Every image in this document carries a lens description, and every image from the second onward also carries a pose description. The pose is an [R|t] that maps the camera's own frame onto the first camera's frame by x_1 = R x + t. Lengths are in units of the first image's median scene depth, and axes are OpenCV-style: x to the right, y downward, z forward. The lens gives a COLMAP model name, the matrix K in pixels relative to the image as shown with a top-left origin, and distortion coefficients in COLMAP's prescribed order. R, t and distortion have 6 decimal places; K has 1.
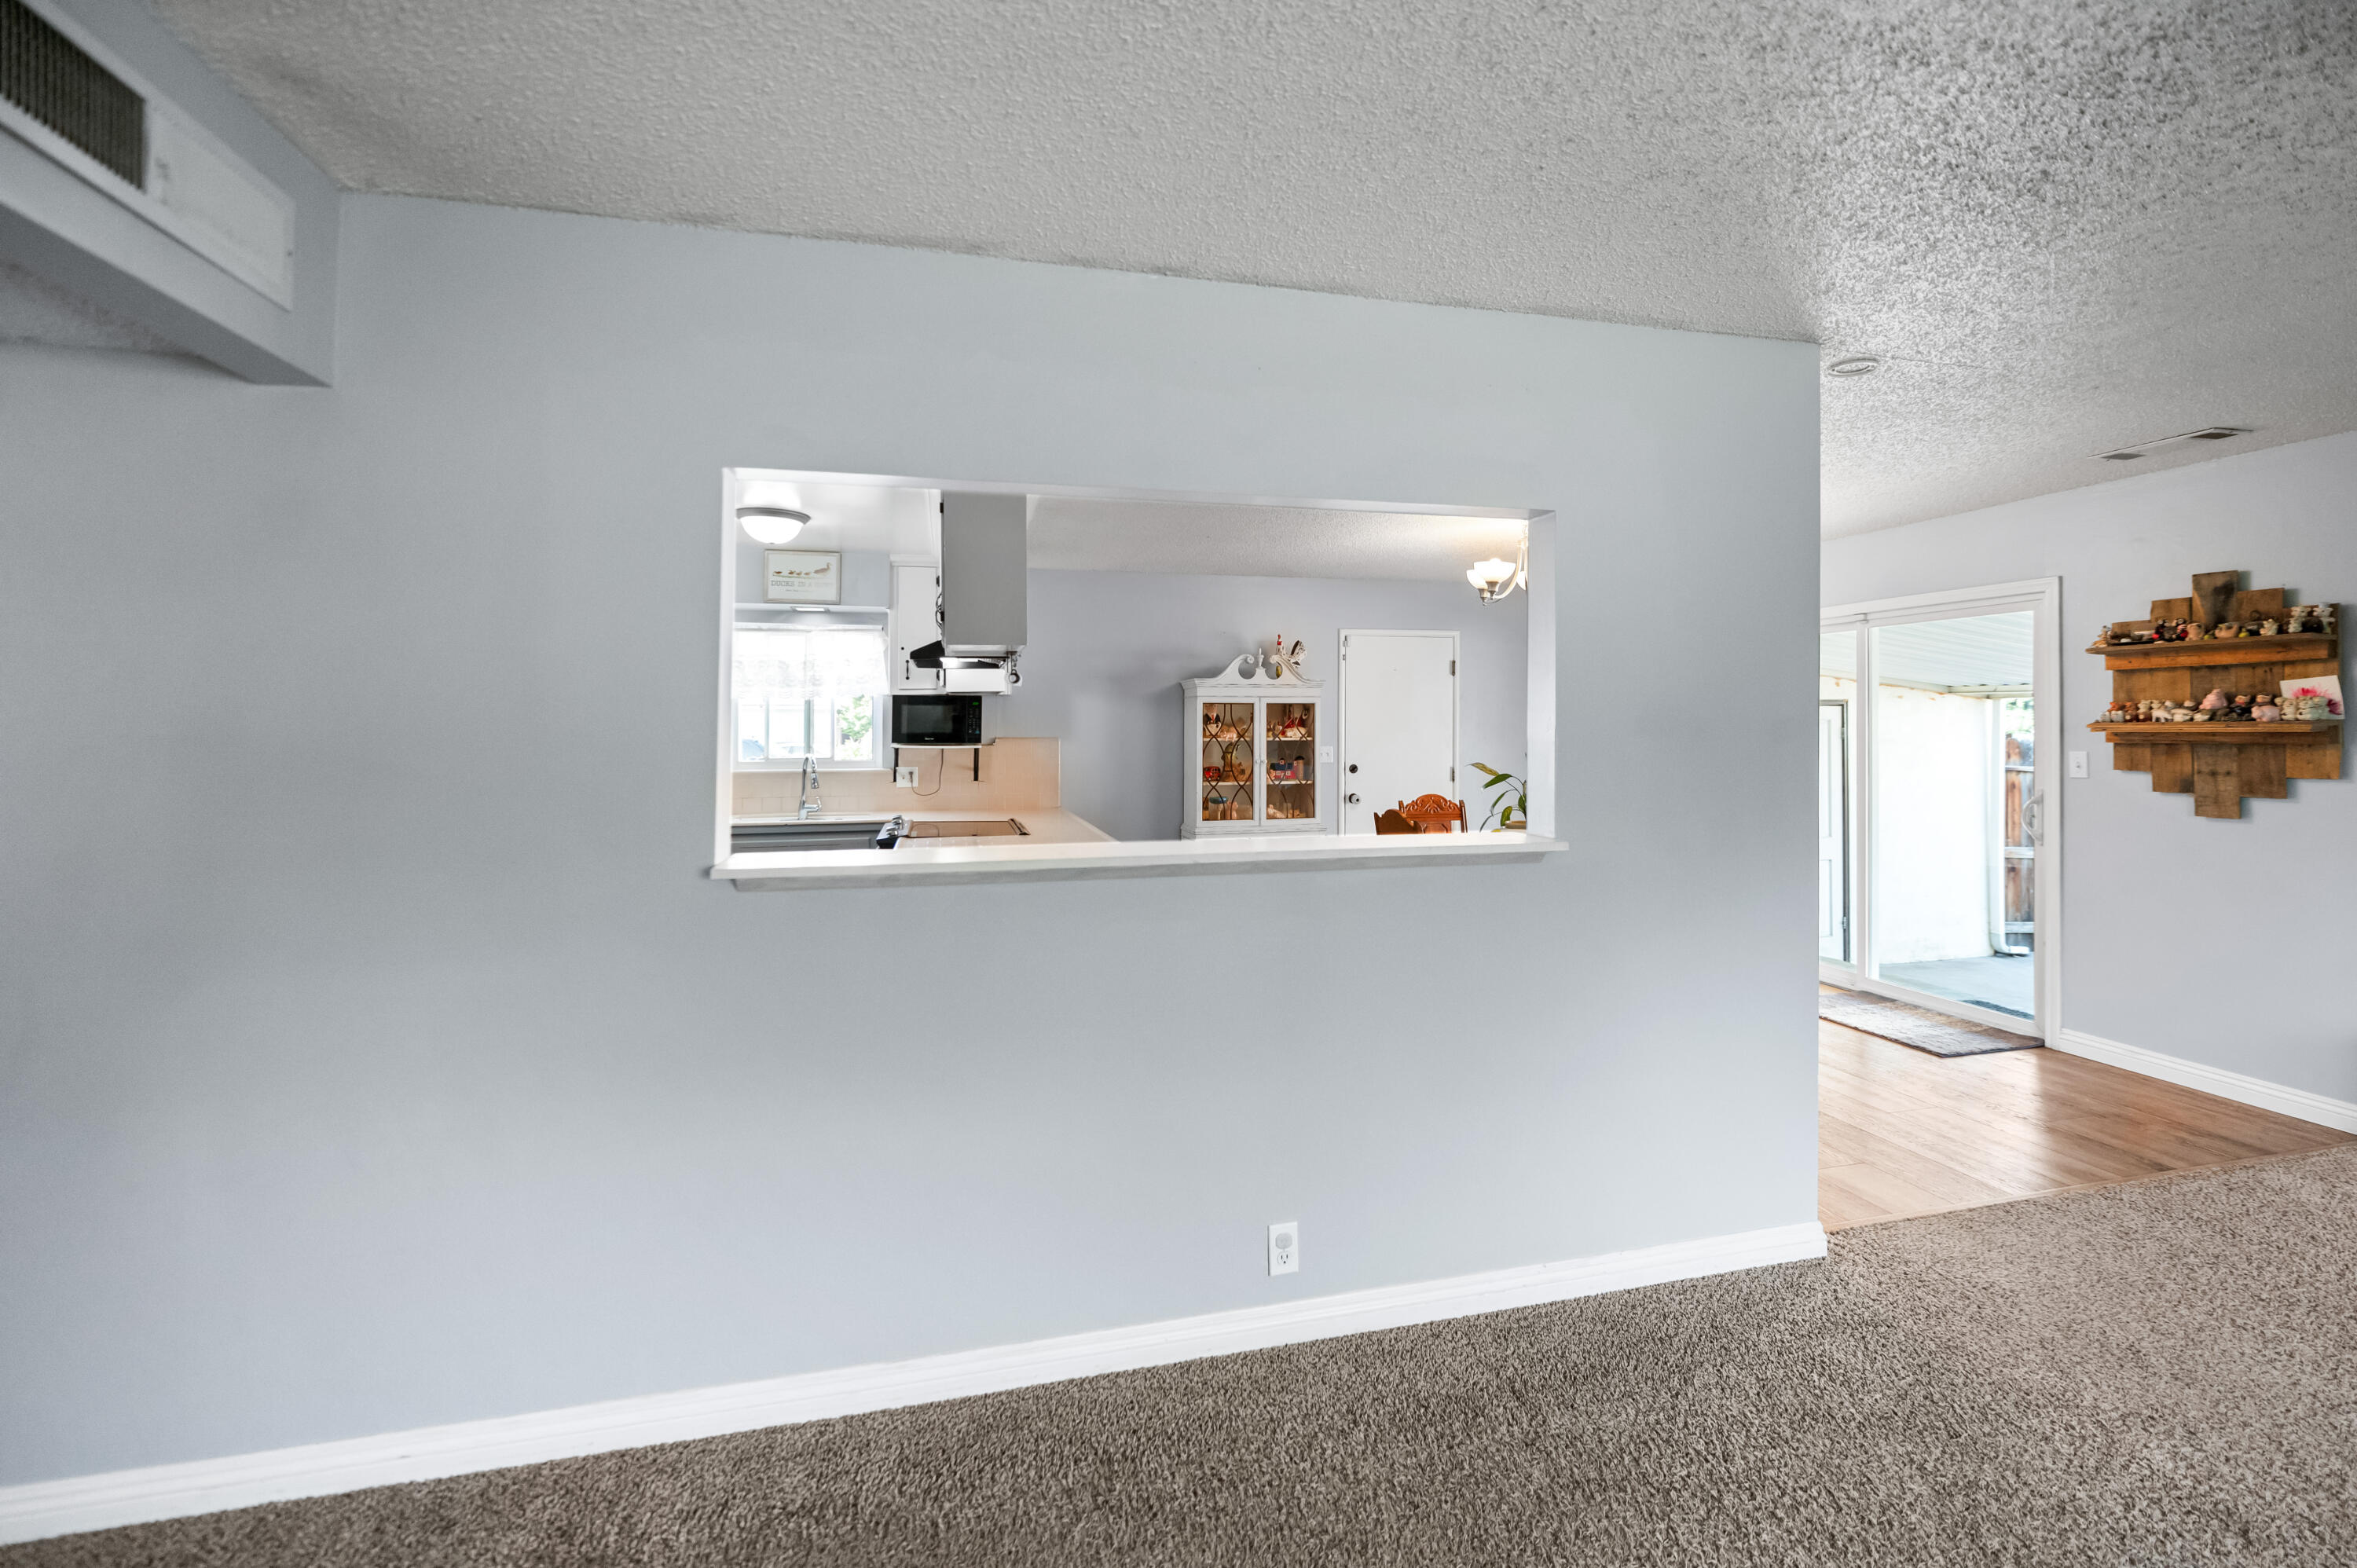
lens RADIAL K [[957.1, 0, 1173.1], [0, 957.1, 788.9], [0, 0, 1]] dist [-0.006991, -0.000268]
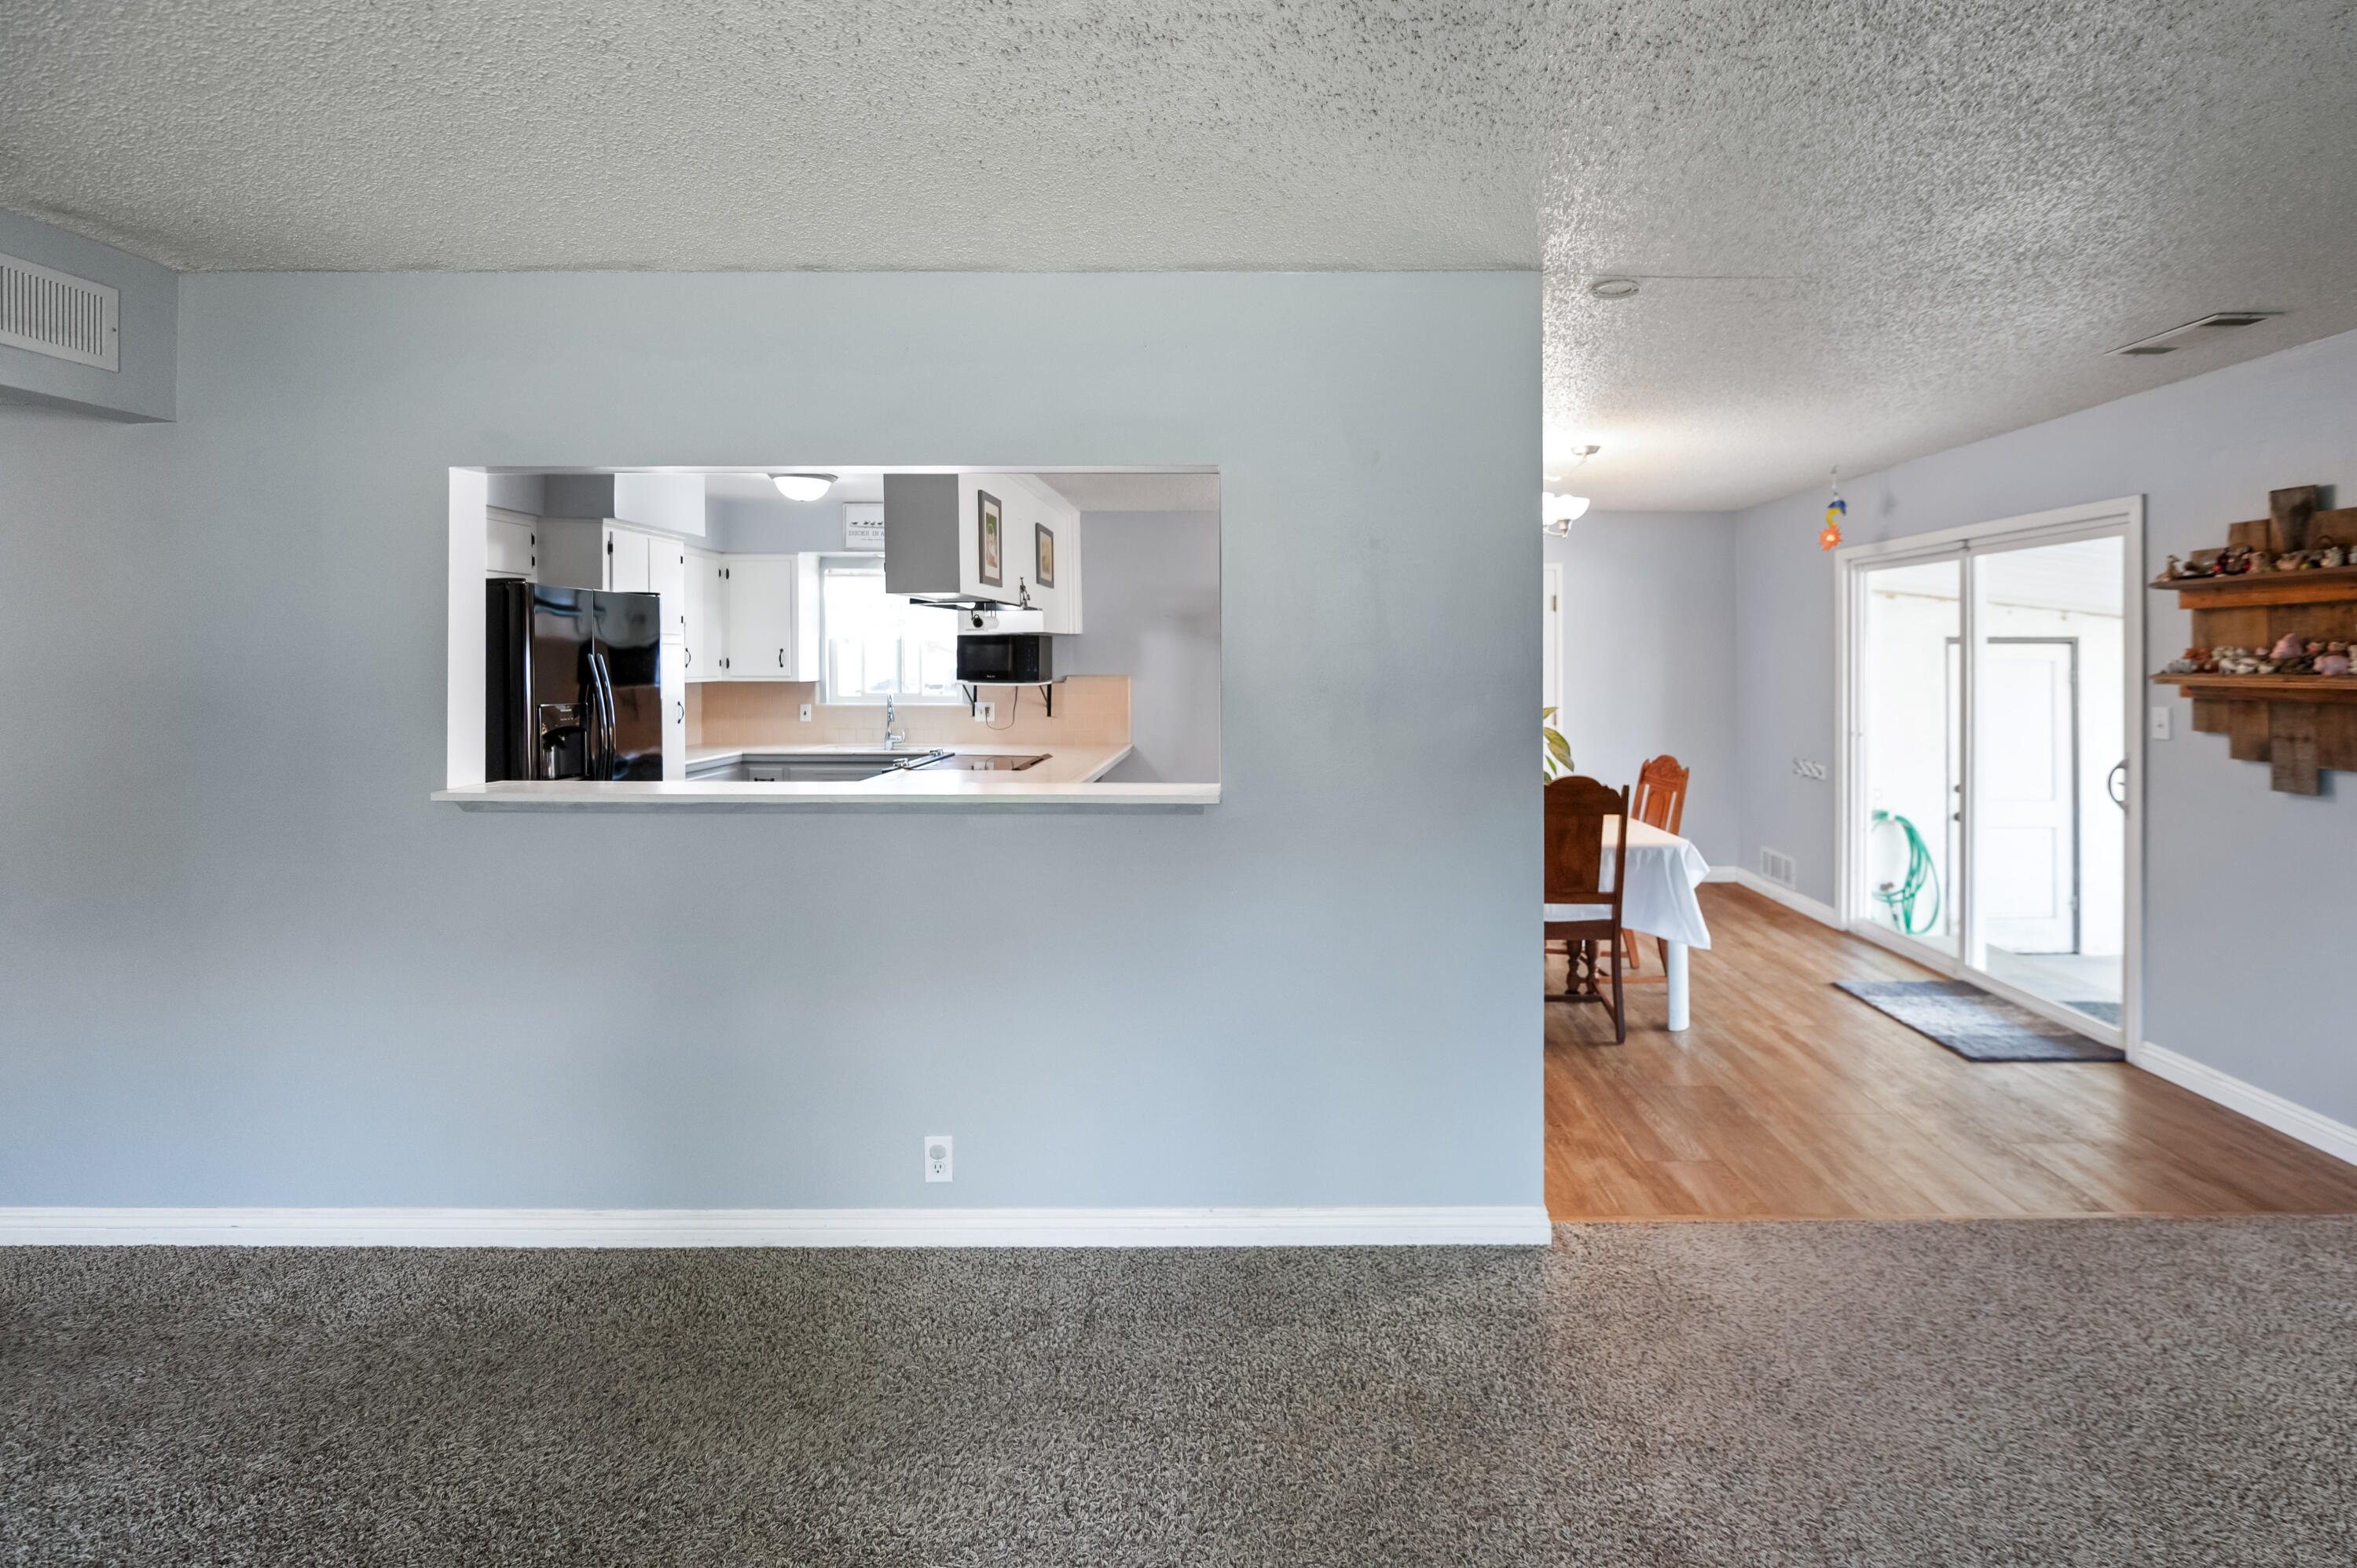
lens RADIAL K [[972.0, 0, 1178.2], [0, 972.0, 738.4], [0, 0, 1]] dist [-0.006042, -0.000302]
pose [[0.974668, 0.022230, -0.222551, 0.355721], [-0.018747, 0.999667, 0.017750, -0.013081], [0.222872, -0.013128, 0.974759, -0.006079]]
